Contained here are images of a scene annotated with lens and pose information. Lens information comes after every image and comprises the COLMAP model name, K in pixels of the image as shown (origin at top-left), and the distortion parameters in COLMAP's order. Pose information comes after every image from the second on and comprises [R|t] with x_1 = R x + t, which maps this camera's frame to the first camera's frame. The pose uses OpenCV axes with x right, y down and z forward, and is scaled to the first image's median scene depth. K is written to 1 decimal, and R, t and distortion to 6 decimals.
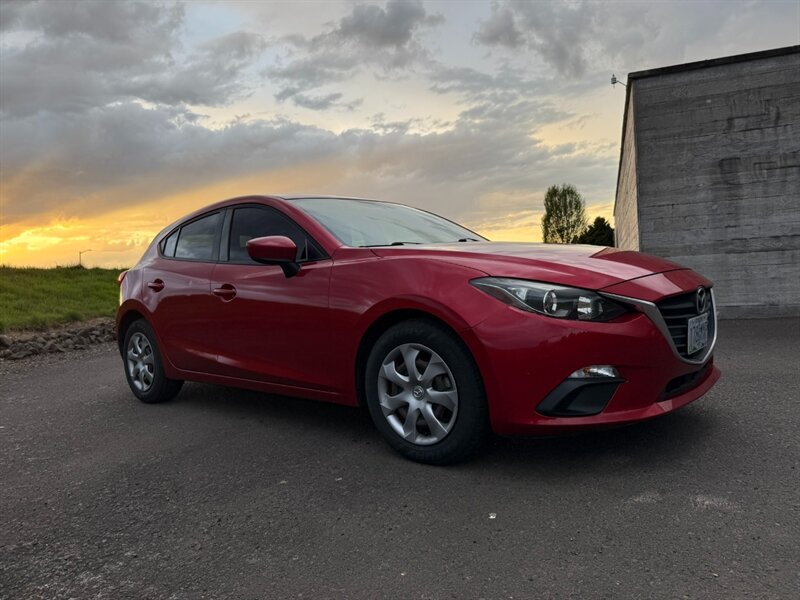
lens RADIAL K [[574.3, 0, 401.3], [0, 574.3, 300.4], [0, 0, 1]] dist [0.061353, -0.067139]
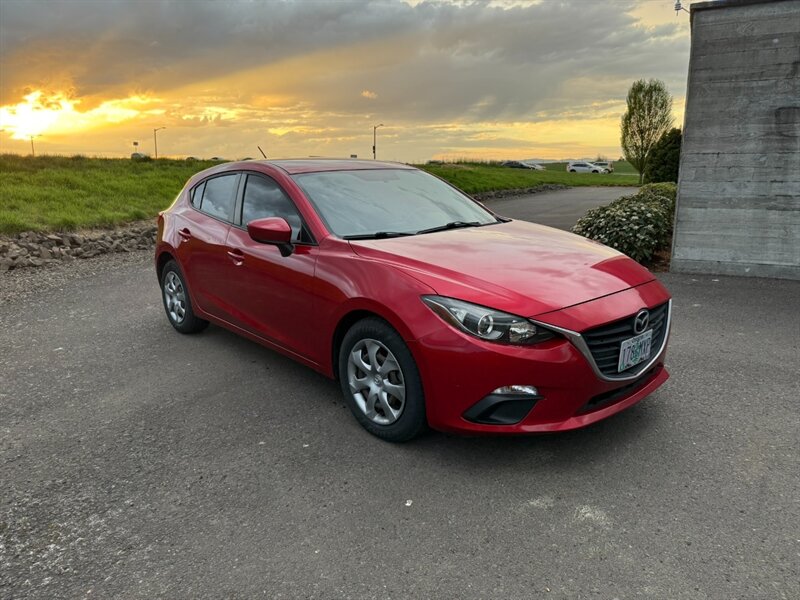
lens RADIAL K [[573.6, 0, 400.0], [0, 573.6, 300.0], [0, 0, 1]] dist [0.085865, -0.107080]
pose [[0.991331, 0.076396, -0.106896, 0.072923], [-0.054572, 0.979496, 0.193933, -0.088499], [0.119520, -0.186418, 0.975174, -0.037049]]
